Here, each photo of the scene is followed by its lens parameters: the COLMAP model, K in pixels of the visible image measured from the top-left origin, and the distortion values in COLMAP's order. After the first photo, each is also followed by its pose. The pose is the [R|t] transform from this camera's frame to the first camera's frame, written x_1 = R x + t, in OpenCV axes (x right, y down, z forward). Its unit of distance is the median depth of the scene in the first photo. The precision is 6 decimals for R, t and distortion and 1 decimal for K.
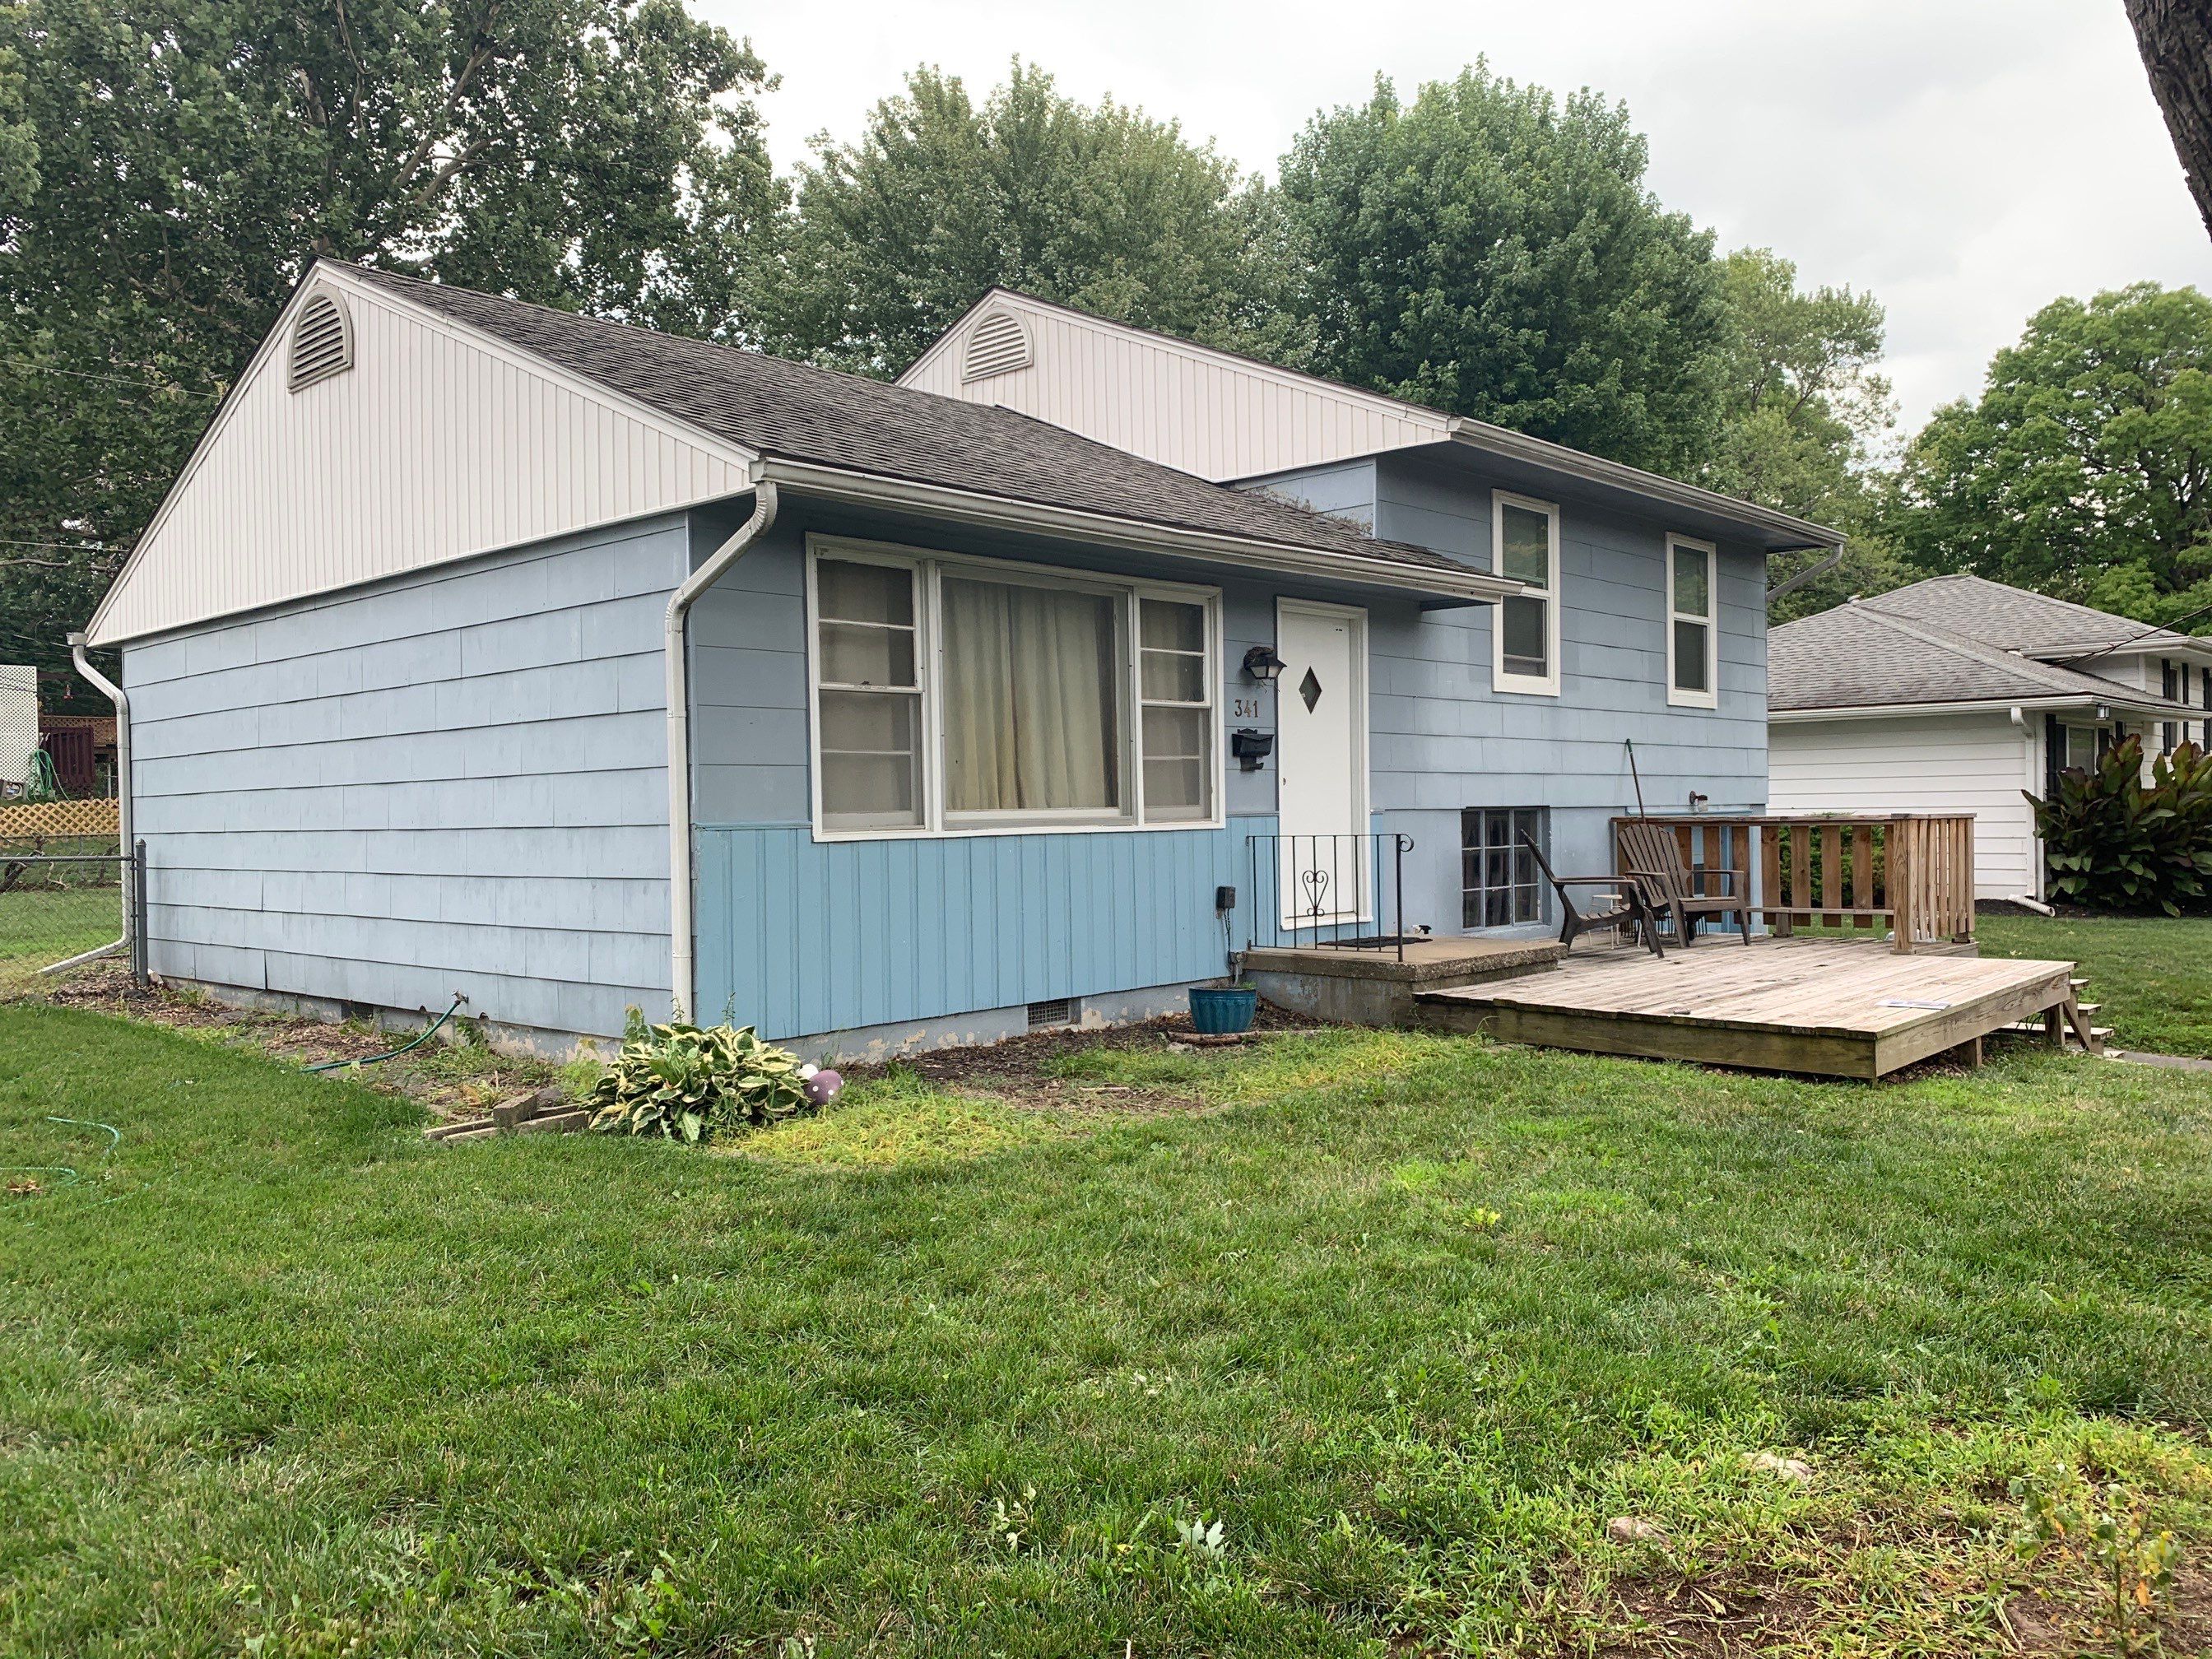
lens RADIAL K [[1697.2, 0, 1106.2], [0, 1697.2, 873.3], [0, 0, 1]] dist [0.004749, 0.000406]
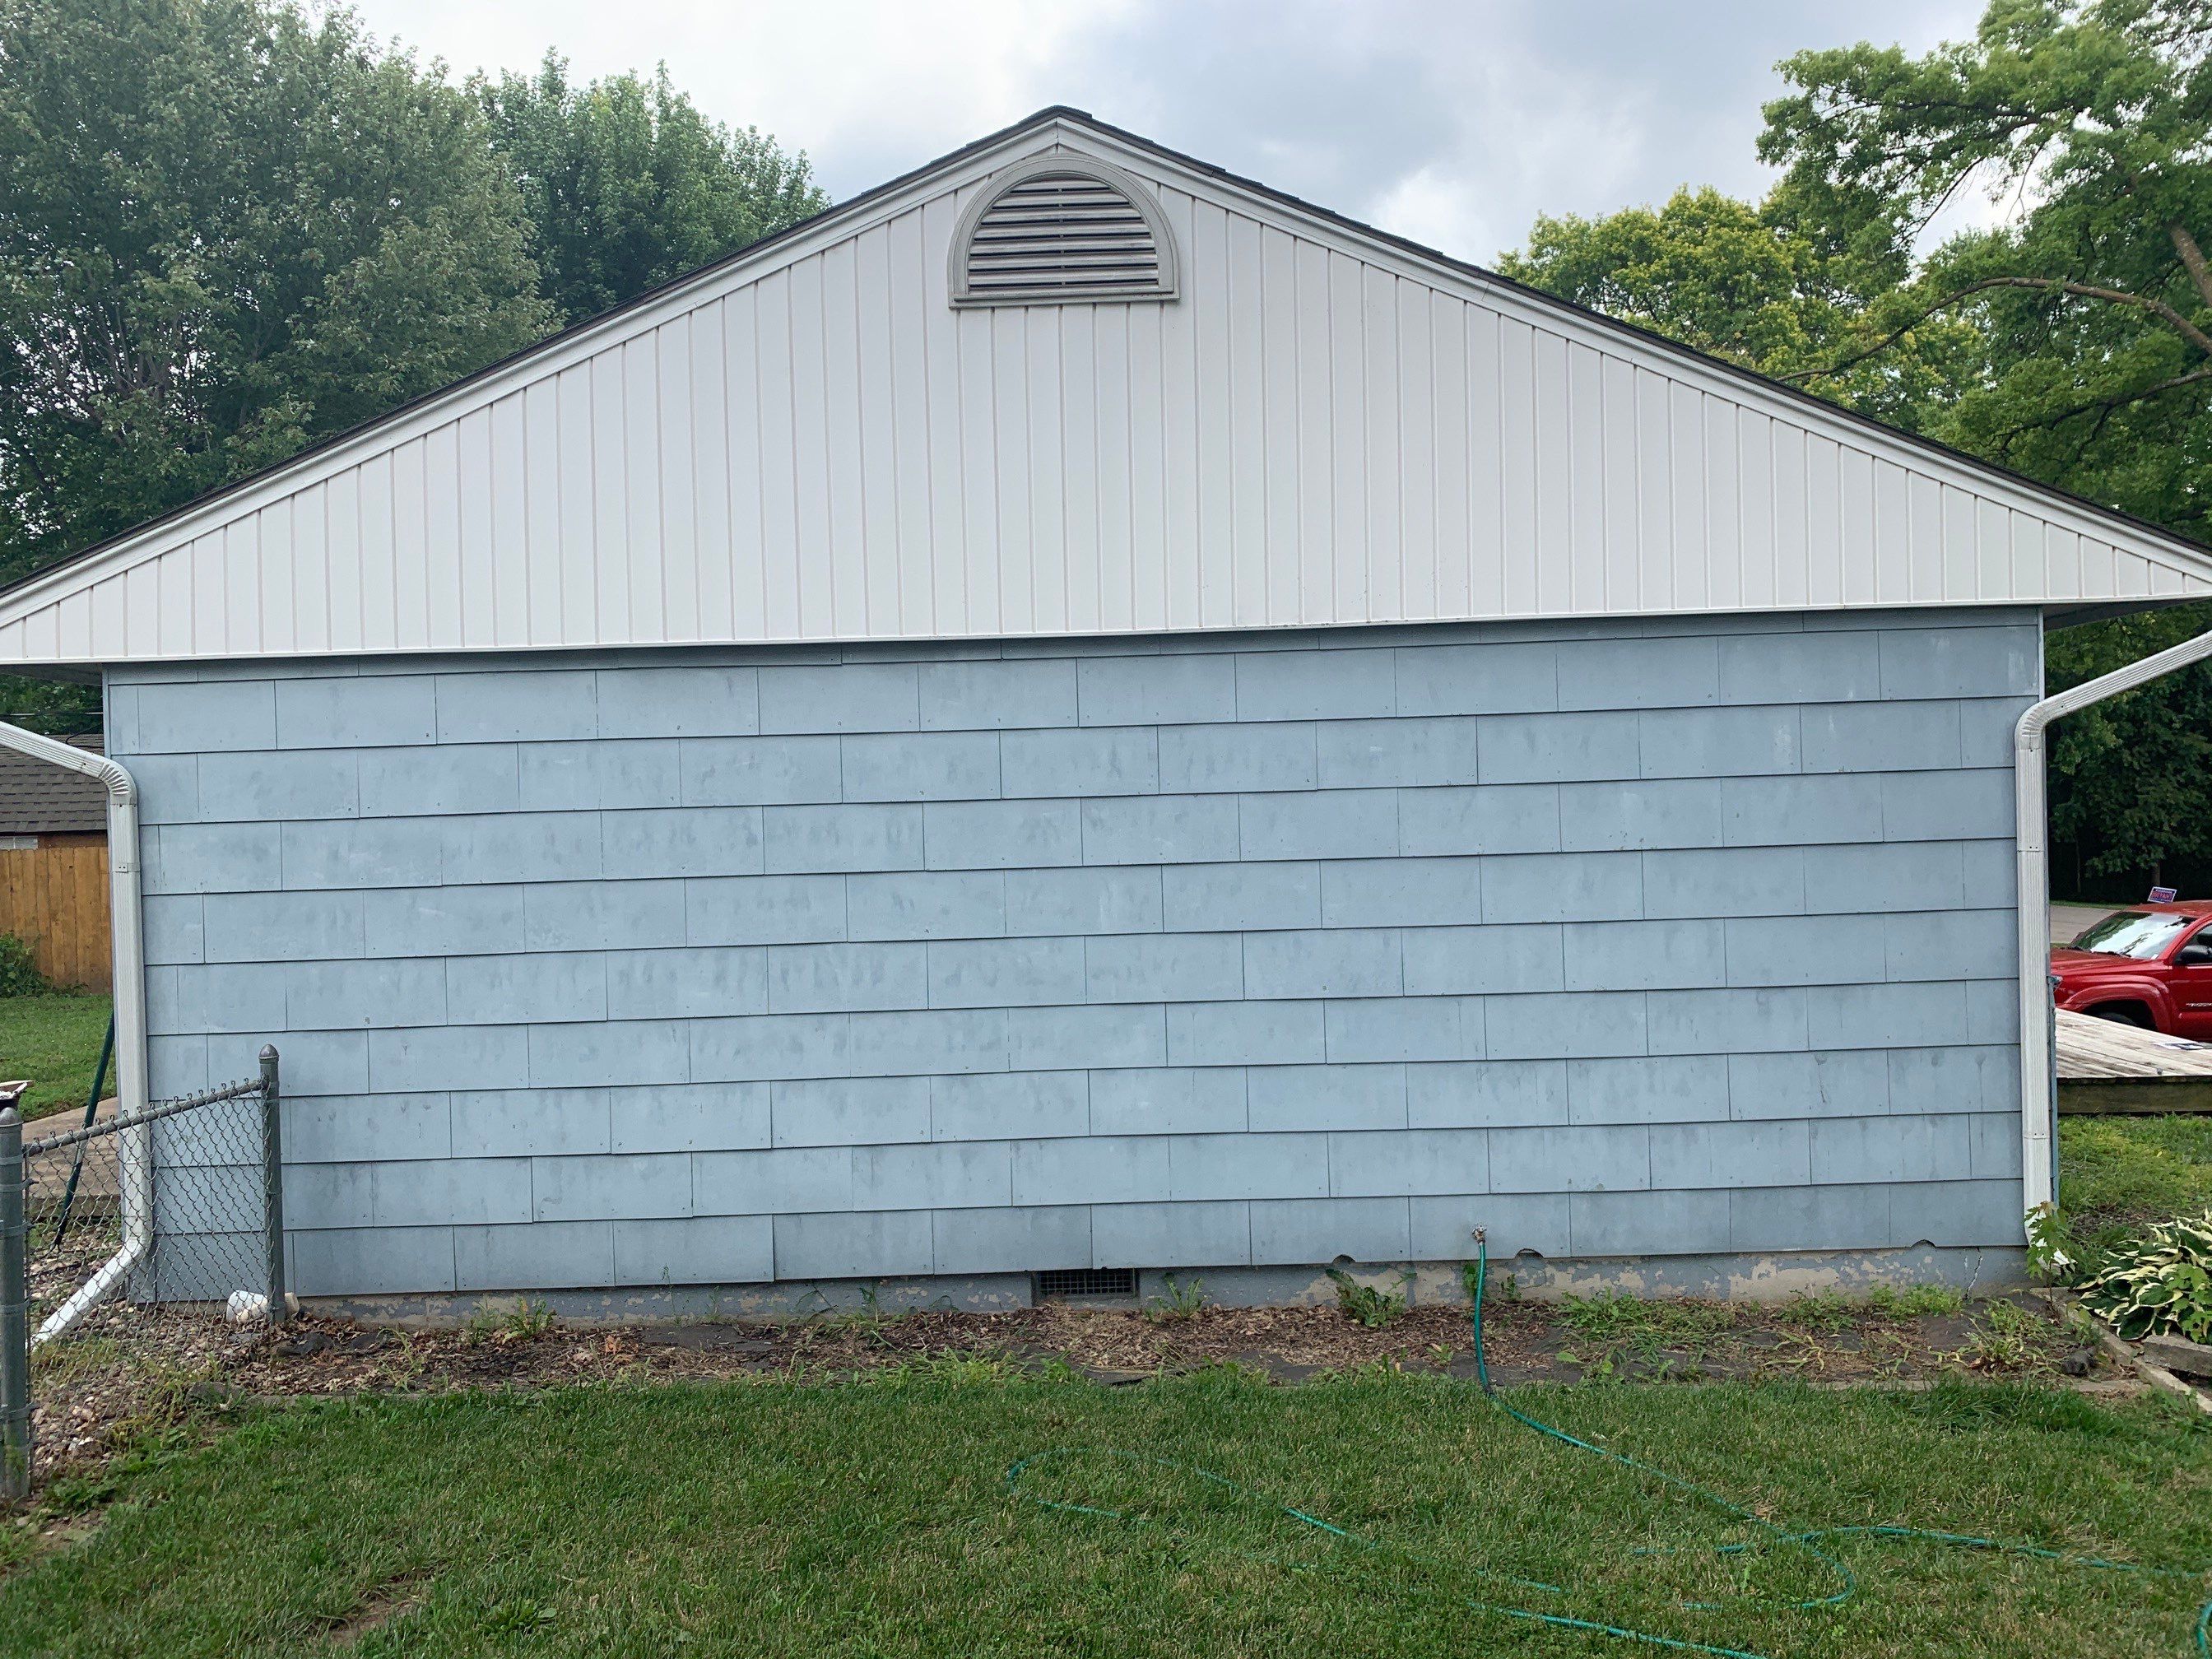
lens RADIAL K [[1699.0, 0, 1106.0], [0, 1699.0, 829.5], [0, 0, 1]] dist [0.032443, -0.003320]
pose [[0.733217, -0.012975, 0.679870, -1.005173], [0.039886, 0.998917, -0.023952, -0.087023], [-0.678824, 0.044679, 0.732941, 0.594954]]
